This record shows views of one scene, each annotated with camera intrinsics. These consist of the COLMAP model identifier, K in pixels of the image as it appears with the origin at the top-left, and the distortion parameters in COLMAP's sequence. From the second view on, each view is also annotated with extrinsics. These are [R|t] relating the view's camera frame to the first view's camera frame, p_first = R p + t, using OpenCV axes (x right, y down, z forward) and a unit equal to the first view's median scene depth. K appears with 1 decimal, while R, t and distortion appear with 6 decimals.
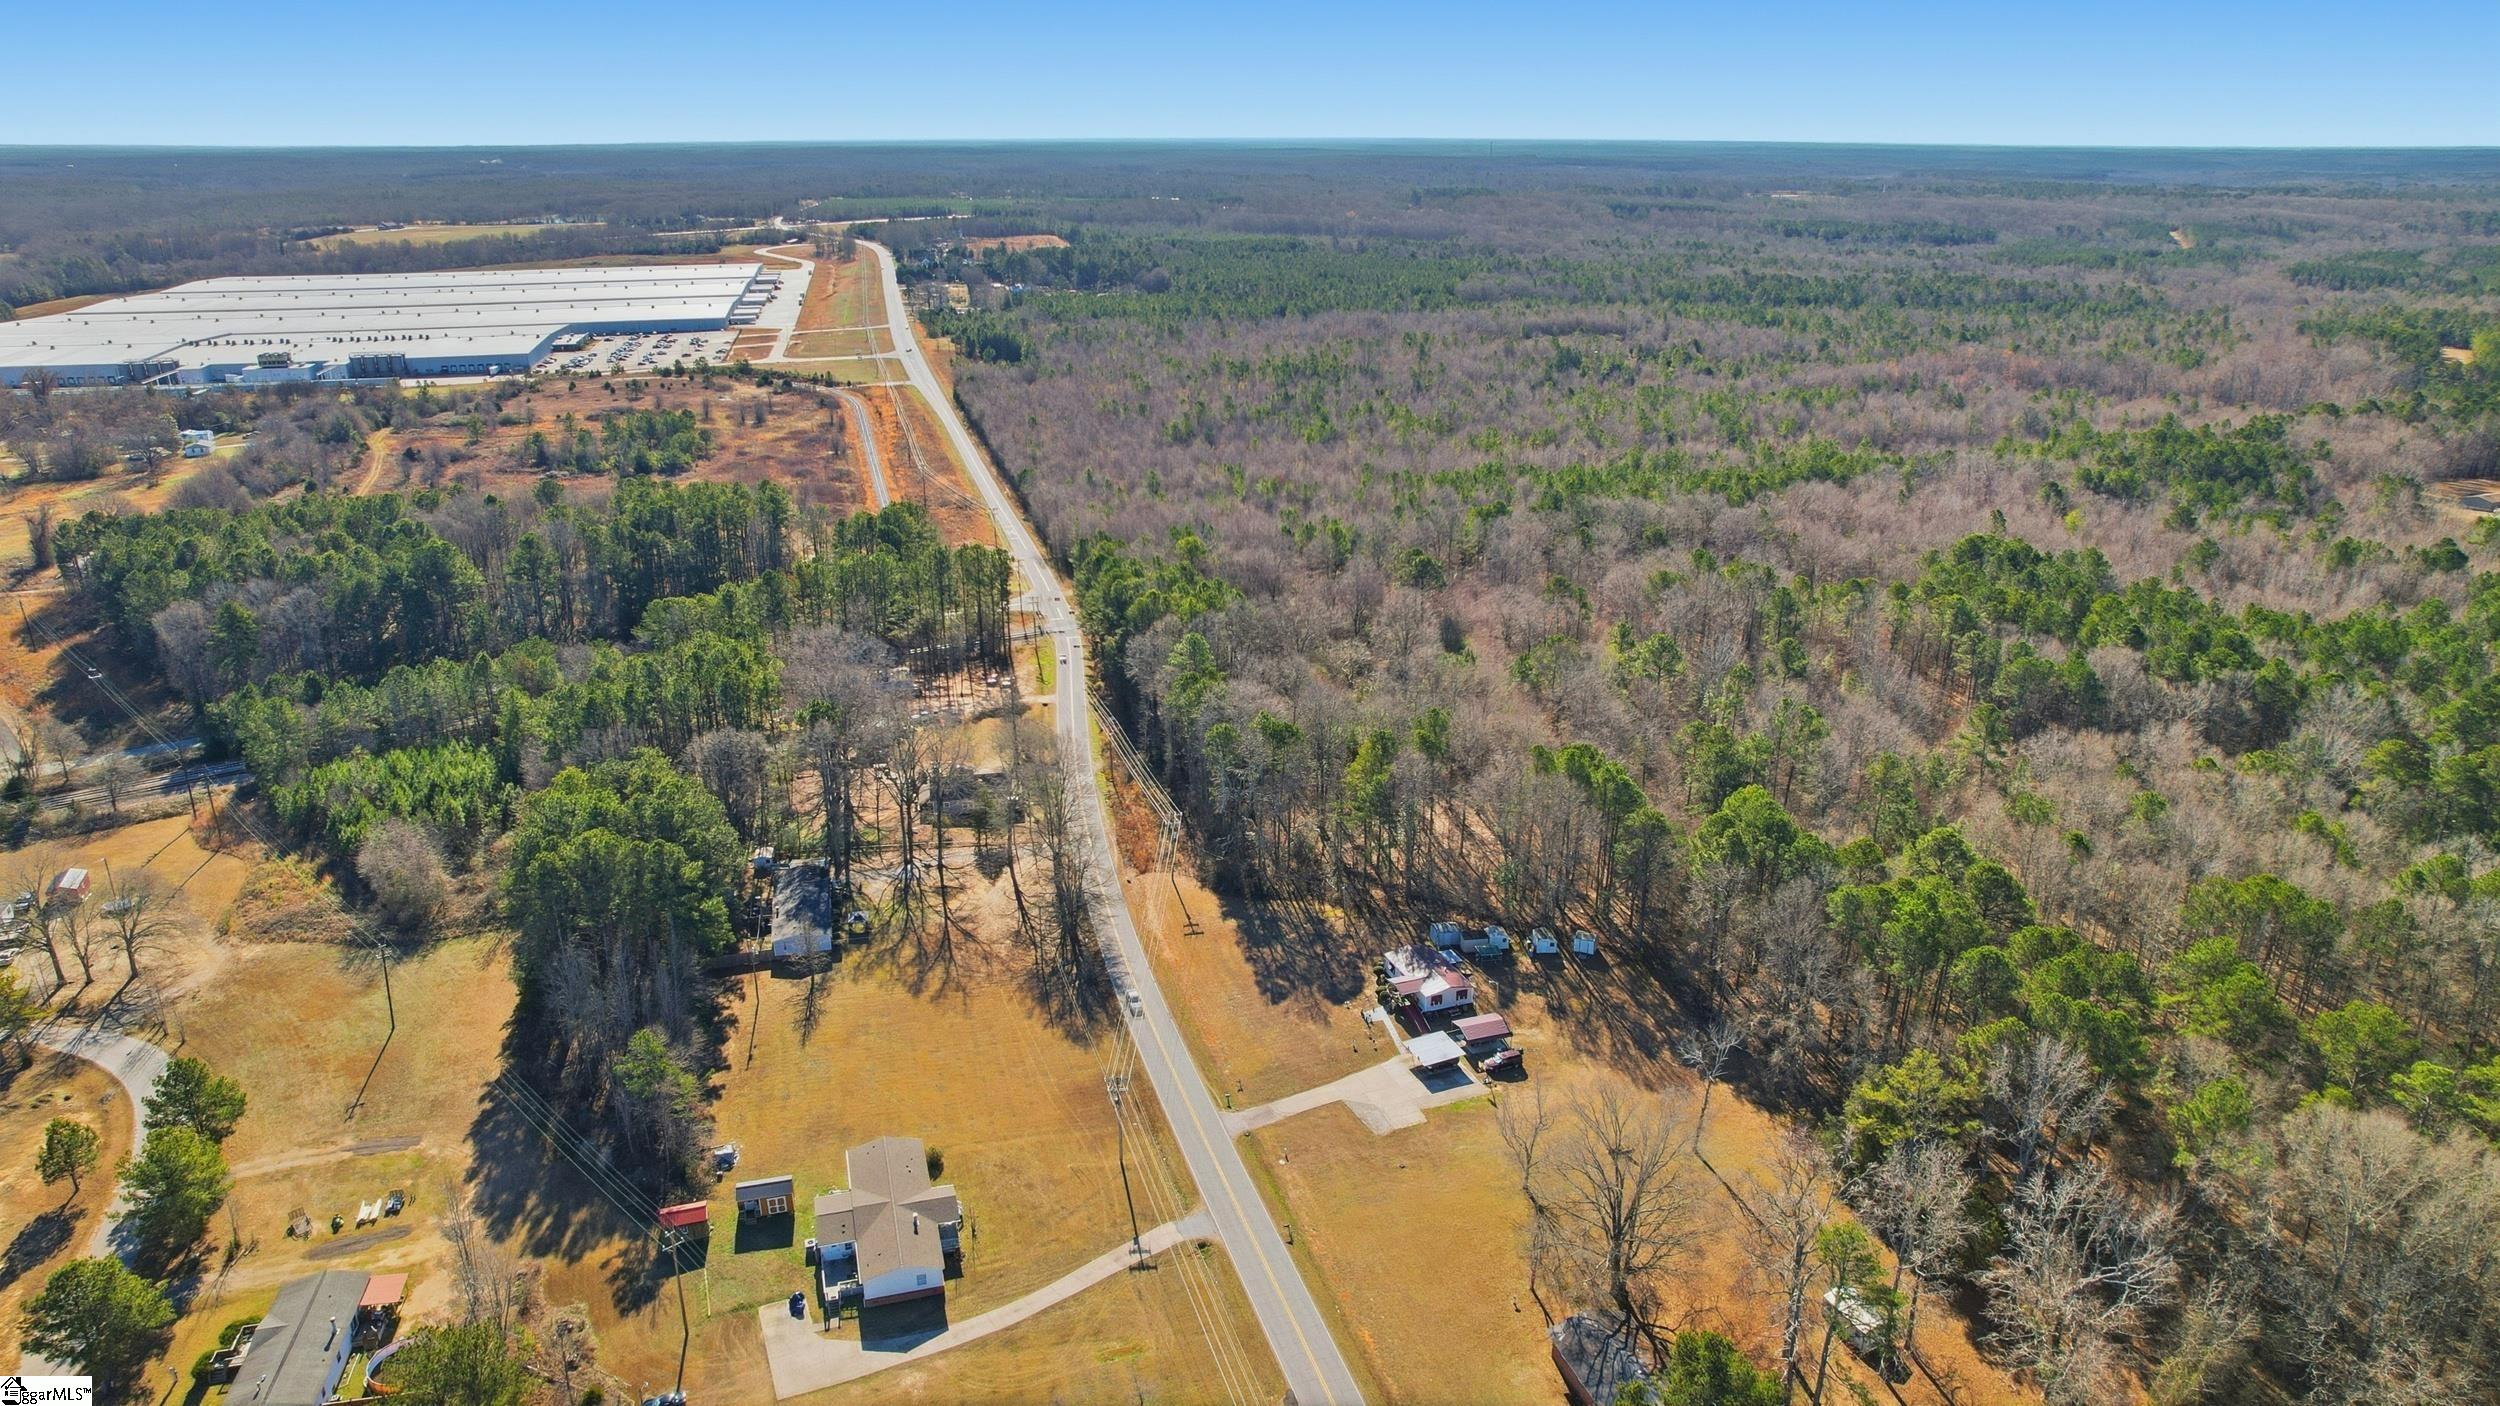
lens RADIAL K [[1600.2, 0, 1253.0], [0, 1600.2, 705.8], [0, 0, 1]] dist [-0.075753, 0.064790]
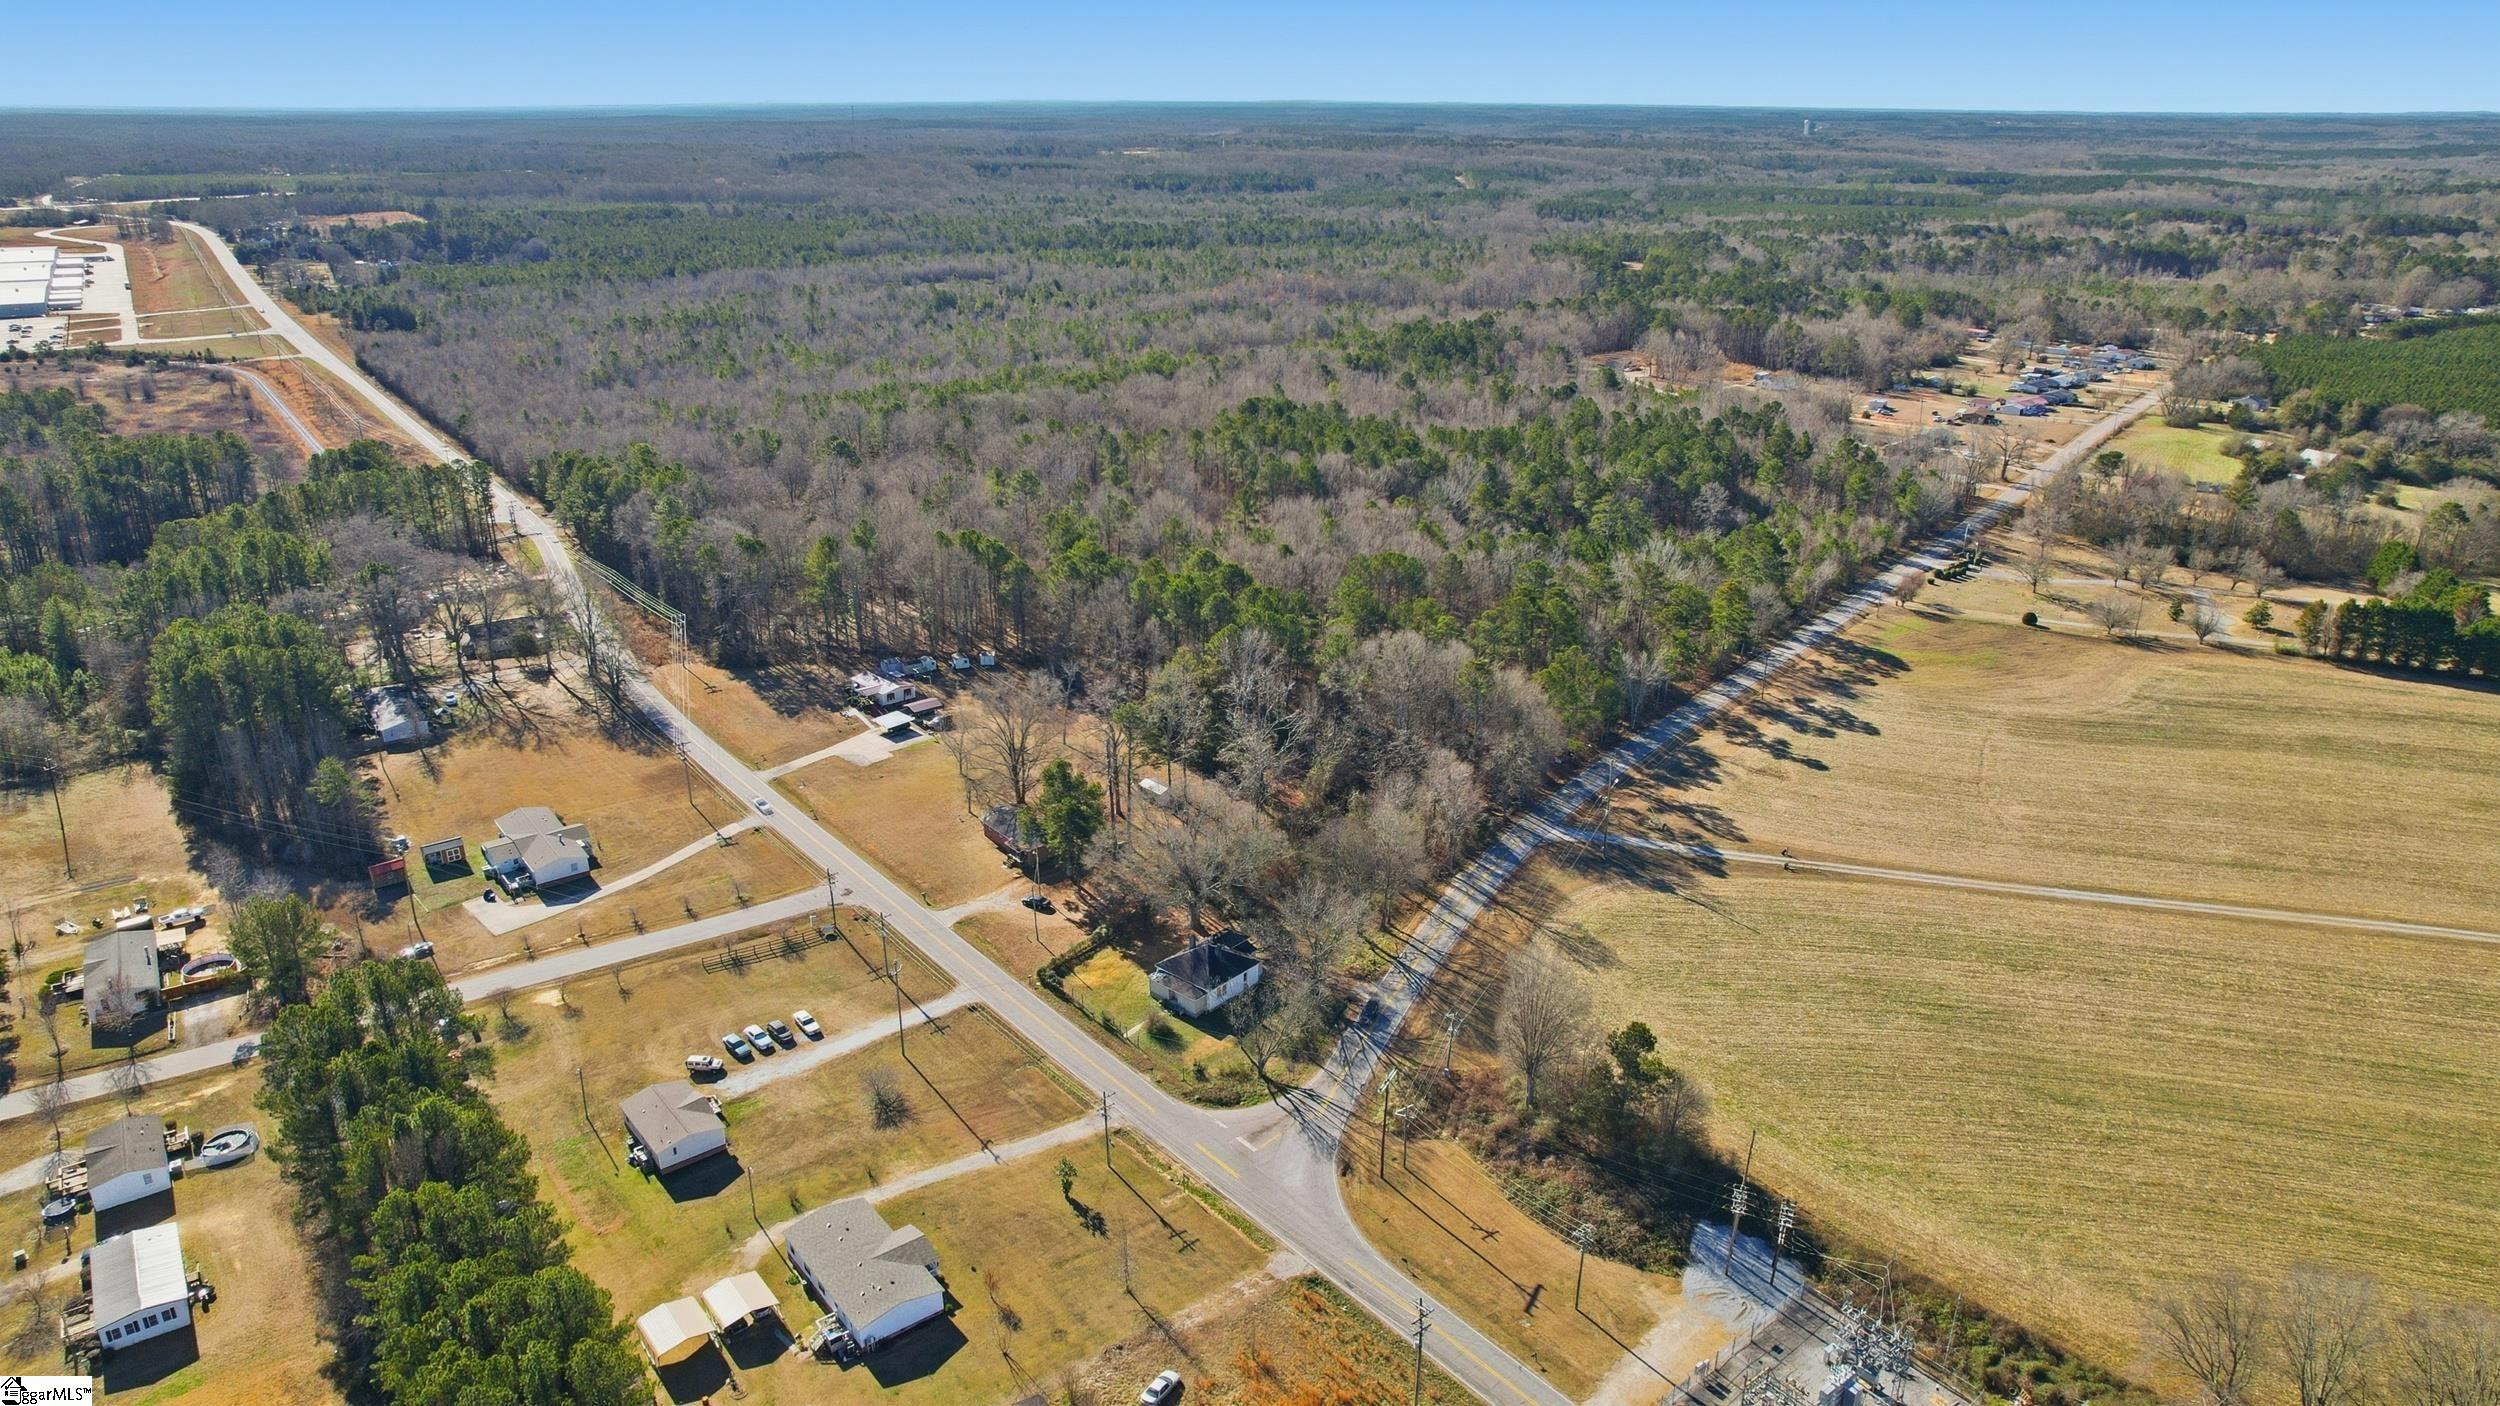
lens RADIAL K [[1600.2, 0, 1253.0], [0, 1600.2, 720.2], [0, 0, 1]] dist [-0.075753, 0.064790]
pose [[0.930987, -0.132613, 0.340114, -0.023974], [0.122634, 0.991152, 0.050774, 0.053669], [-0.343838, -0.005560, 0.939013, -0.154627]]
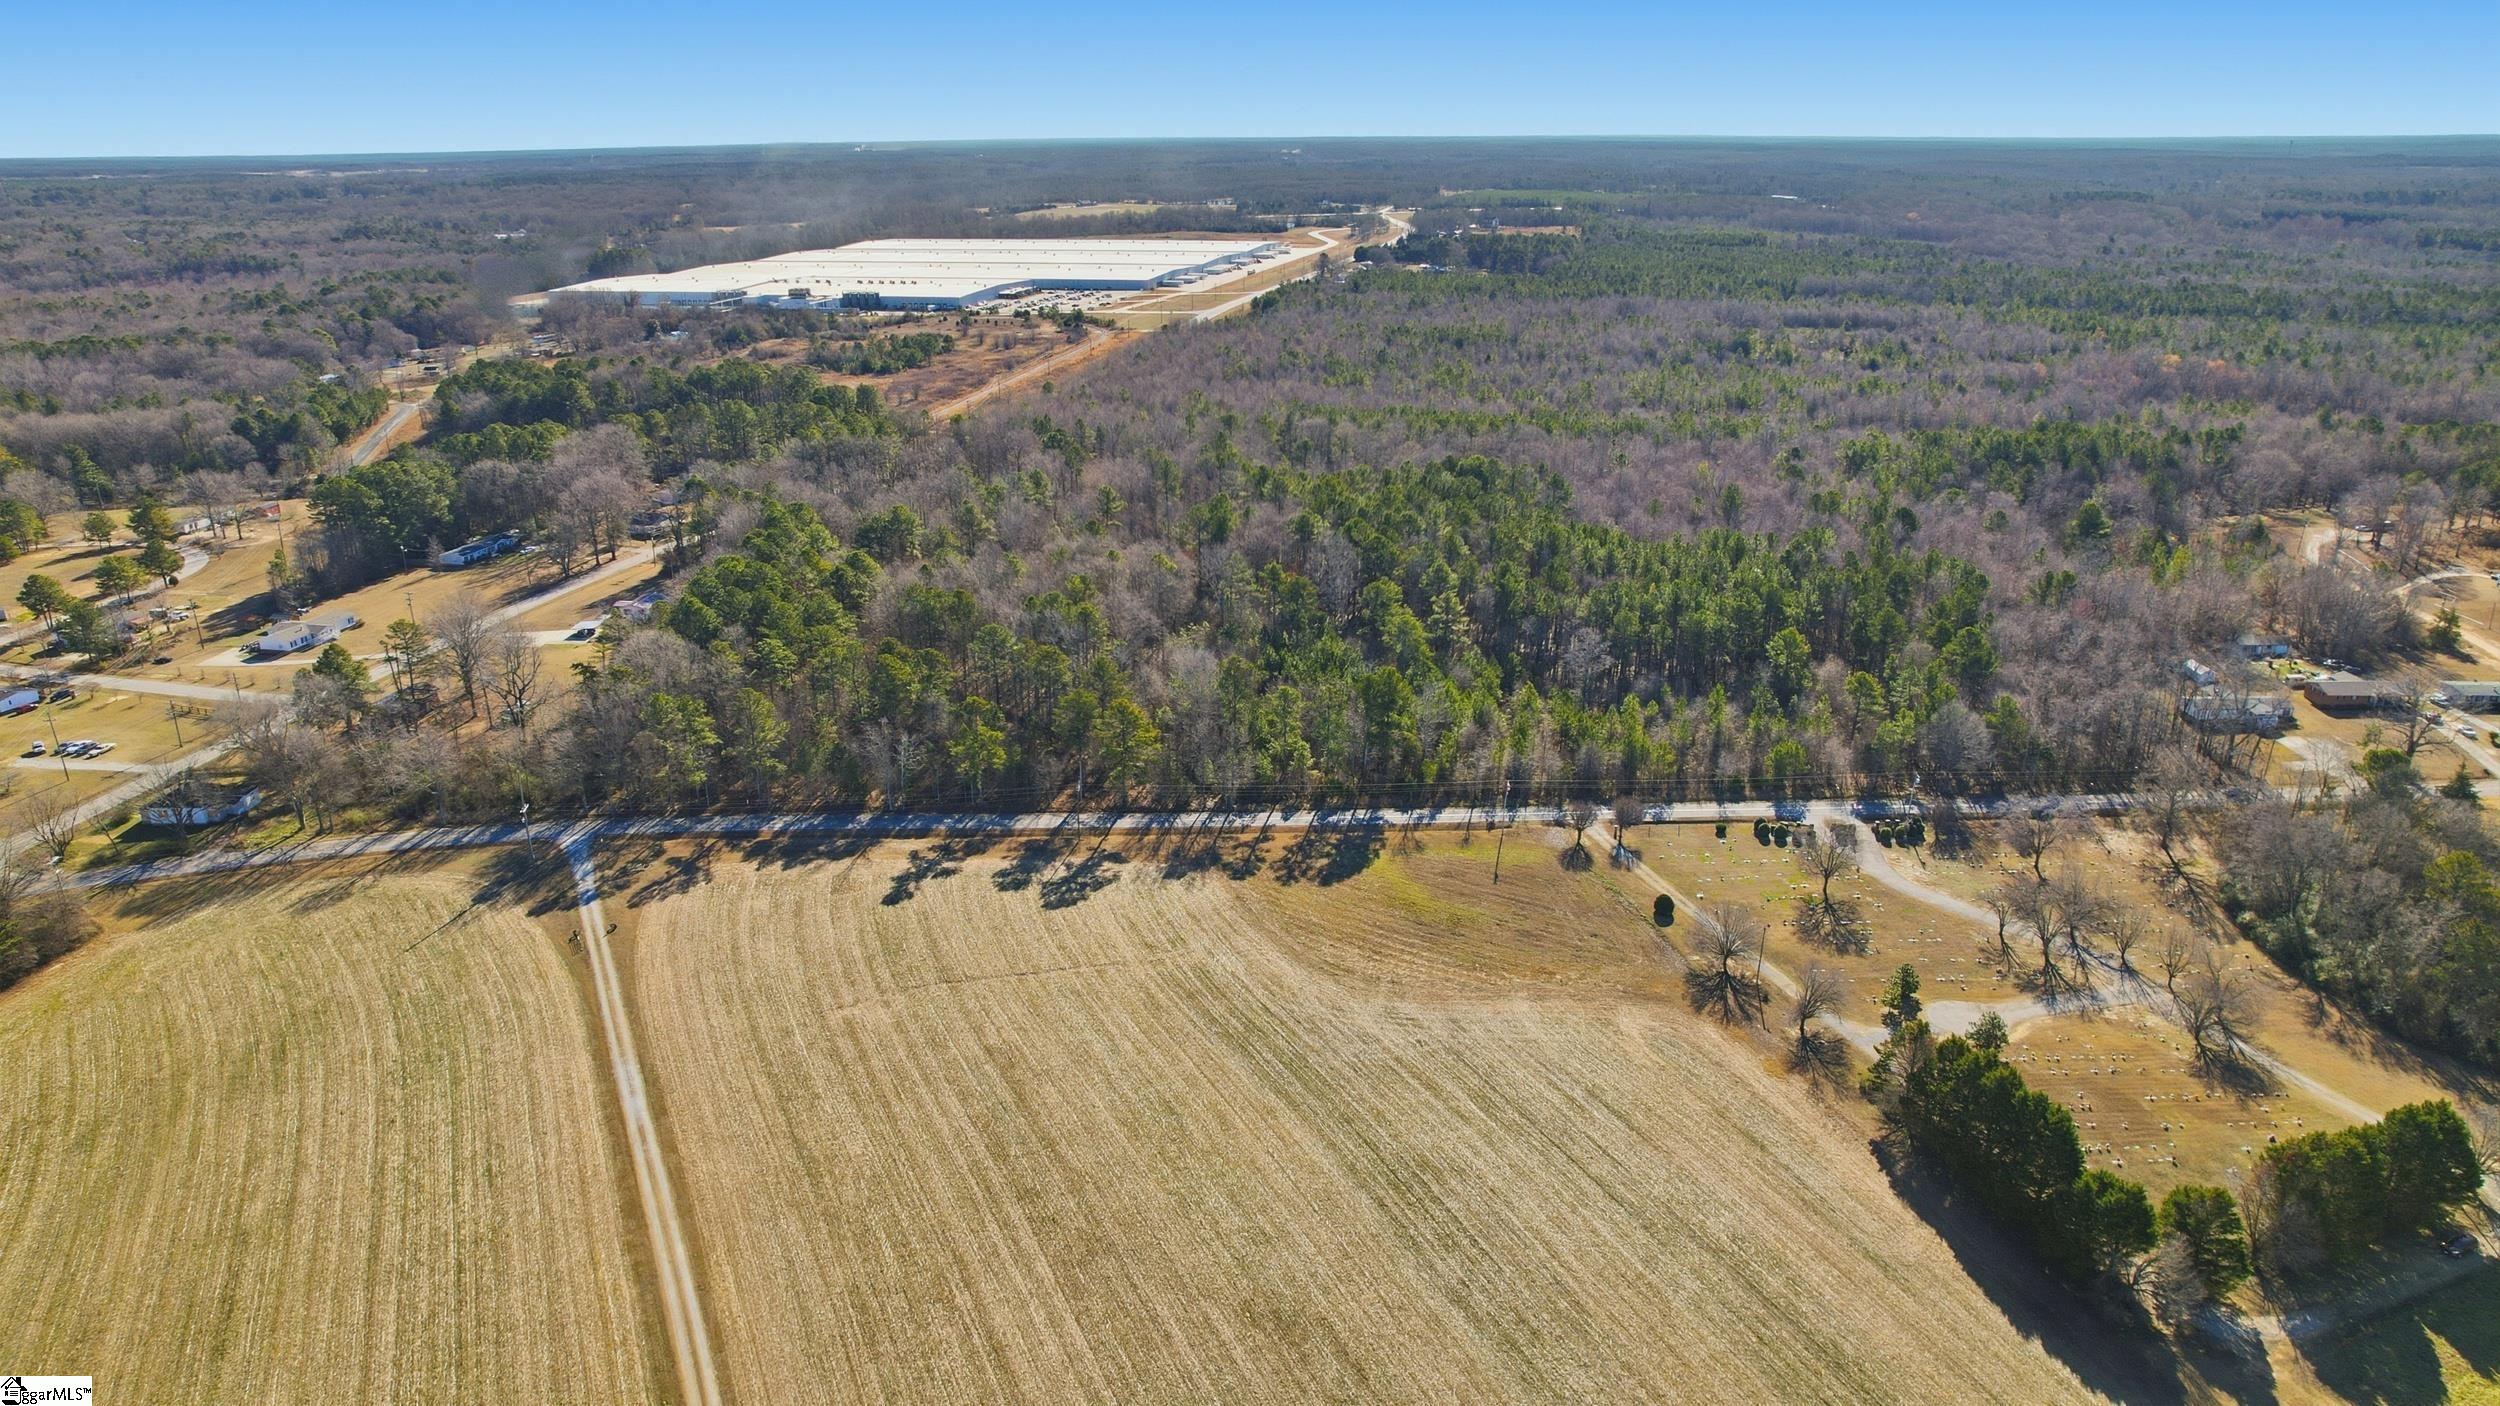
lens RADIAL K [[1600.2, 0, 1256.3], [0, 1600.2, 700.0], [0, 0, 1]] dist [-0.075753, 0.064790]
pose [[0.885184, 0.150518, -0.440220, 0.494376], [-0.150588, 0.987977, 0.035006, 0.034801], [0.440196, 0.035305, 0.897207, -0.102243]]
